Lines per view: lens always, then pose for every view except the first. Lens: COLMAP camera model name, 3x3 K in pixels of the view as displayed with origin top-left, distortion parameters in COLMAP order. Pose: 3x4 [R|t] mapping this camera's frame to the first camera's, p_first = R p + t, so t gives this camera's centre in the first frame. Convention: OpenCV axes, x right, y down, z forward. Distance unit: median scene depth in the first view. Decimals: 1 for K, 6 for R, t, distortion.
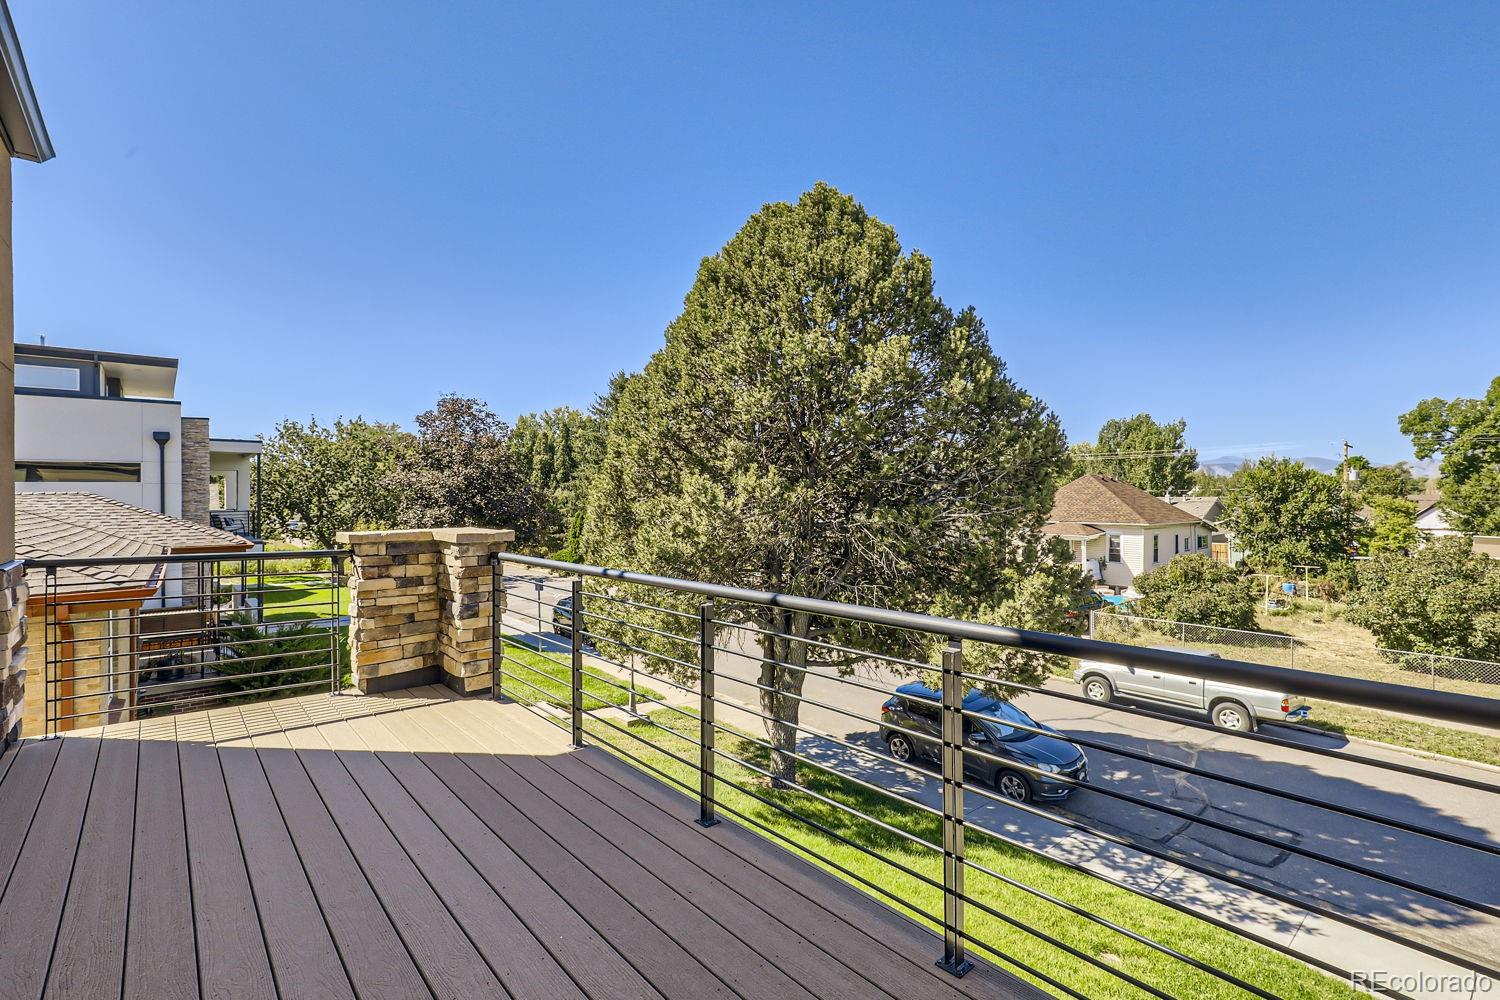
lens RADIAL K [[687.1, 0, 749.4], [0, 687.1, 499.4], [0, 0, 1]] dist [-0.000230, 0.005816]
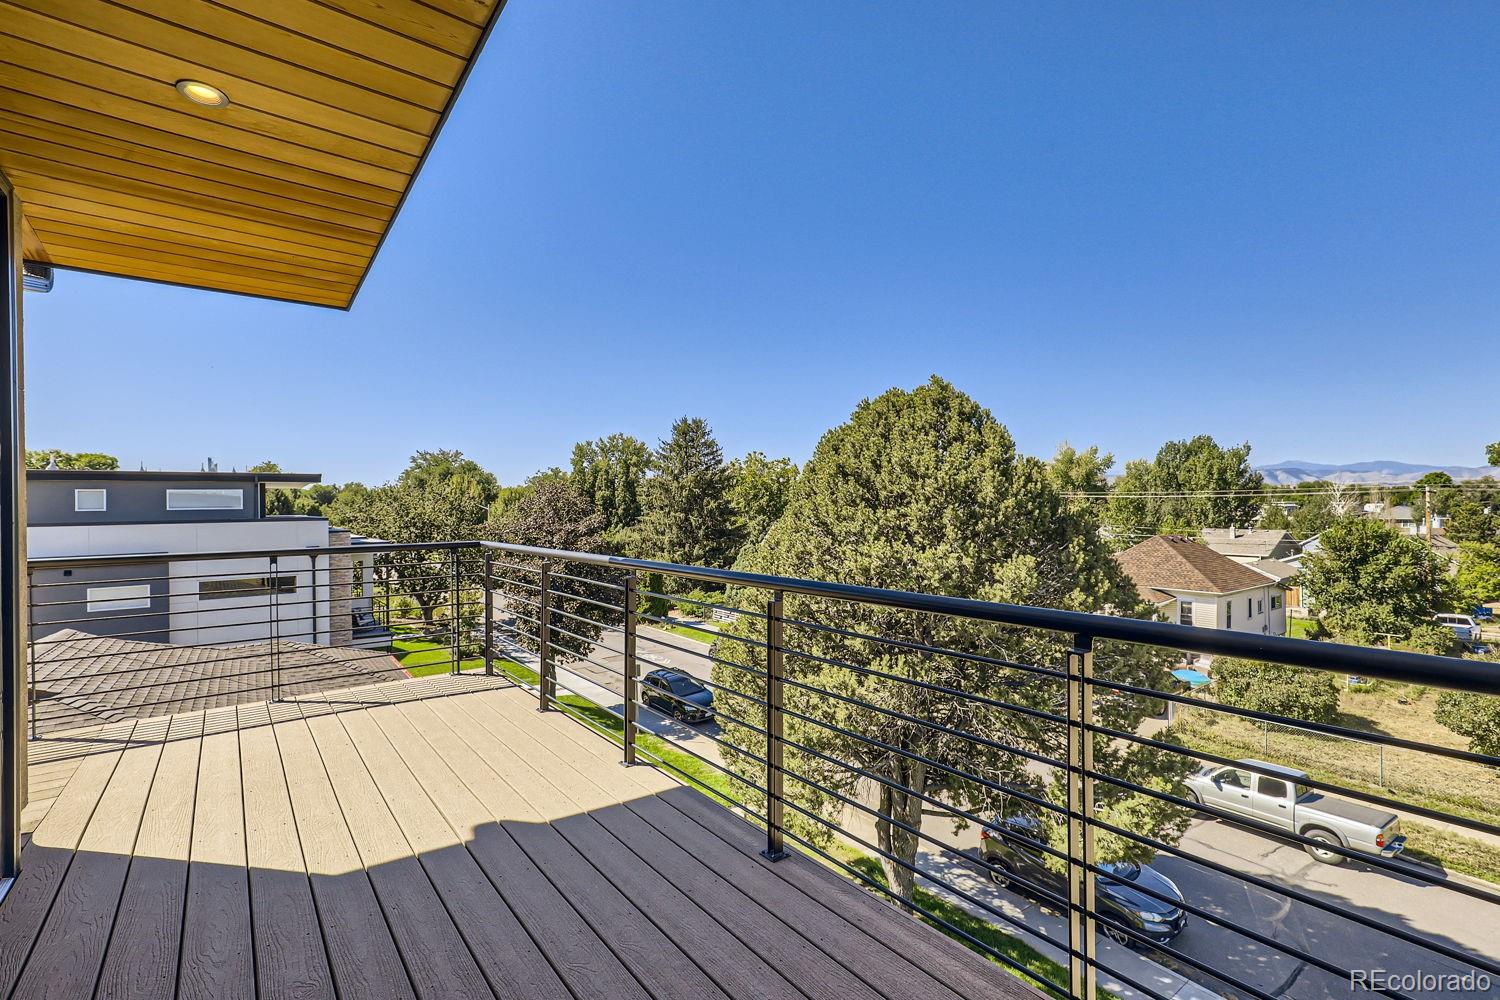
lens RADIAL K [[687.1, 0, 743.9], [0, 687.1, 503.4], [0, 0, 1]] dist [-0.000230, 0.005816]
pose [[0.998018, -0.001281, -0.062912, -0.049509], [0.001565, 0.999989, 0.004461, -0.097721], [0.062905, -0.004550, 0.998009, -0.041772]]
